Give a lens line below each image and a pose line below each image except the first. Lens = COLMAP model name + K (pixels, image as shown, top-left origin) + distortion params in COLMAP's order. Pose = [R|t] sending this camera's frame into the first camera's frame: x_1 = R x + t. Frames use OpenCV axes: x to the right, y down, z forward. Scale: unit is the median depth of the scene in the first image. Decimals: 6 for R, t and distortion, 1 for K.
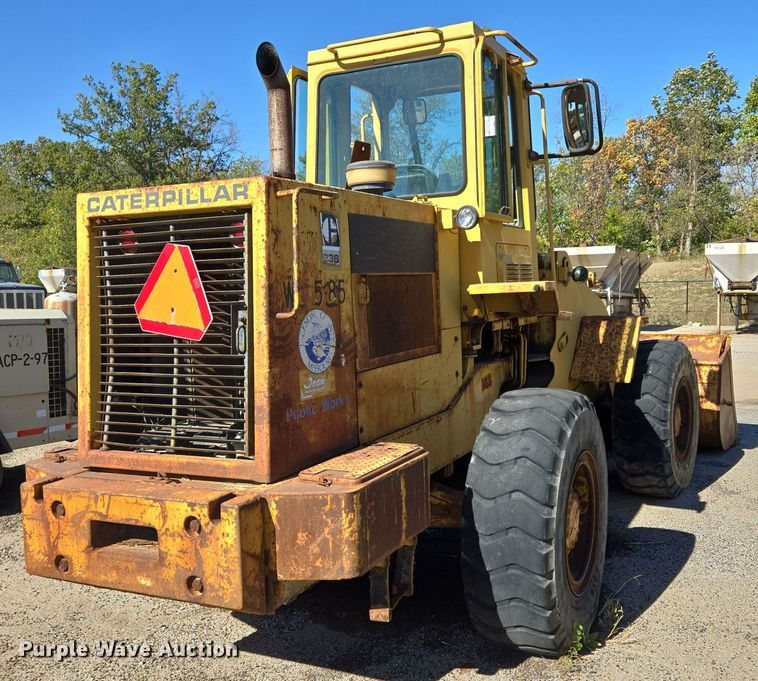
lens RADIAL K [[771.9, 0, 417.6], [0, 771.9, 343.1], [0, 0, 1]] dist [0.017370, 0.018205]
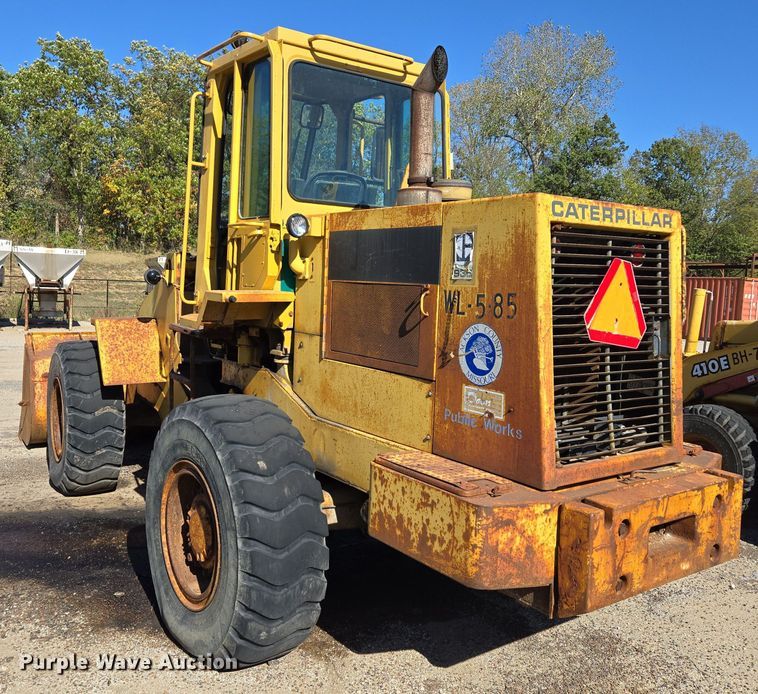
lens RADIAL K [[731.8, 0, 357.4], [0, 731.8, 338.8], [0, 0, 1]] dist [0.079047, -0.026341]
pose [[0.493515, -0.026544, 0.869332, -1.372460], [0.022562, 0.999589, 0.017713, -0.043480], [-0.869445, 0.010872, 0.493911, 0.801059]]
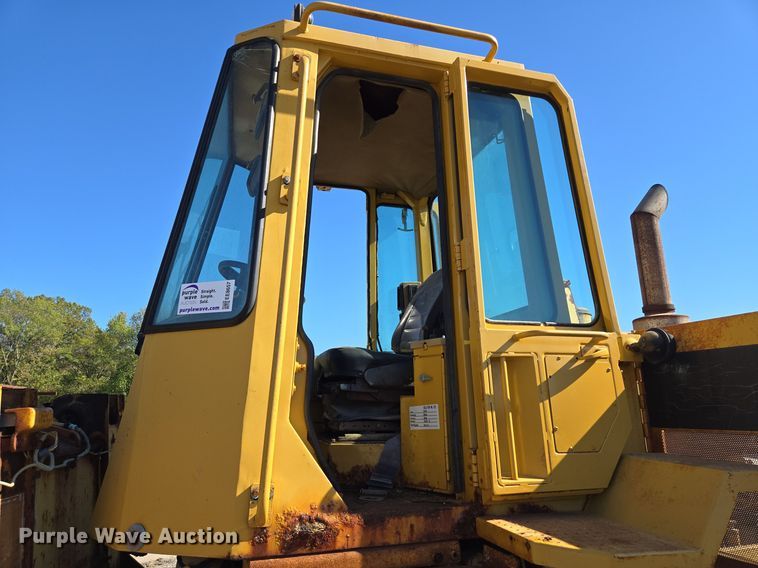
lens RADIAL K [[504.3, 0, 379.0], [0, 504.3, 284.0], [0, 0, 1]] dist [0.061981, -0.045054]
pose [[-0.651095, 0.214454, 0.728069, -0.532732], [0.092618, 0.974533, -0.204225, -0.200929], [-0.753324, -0.065537, -0.654376, 2.169251]]
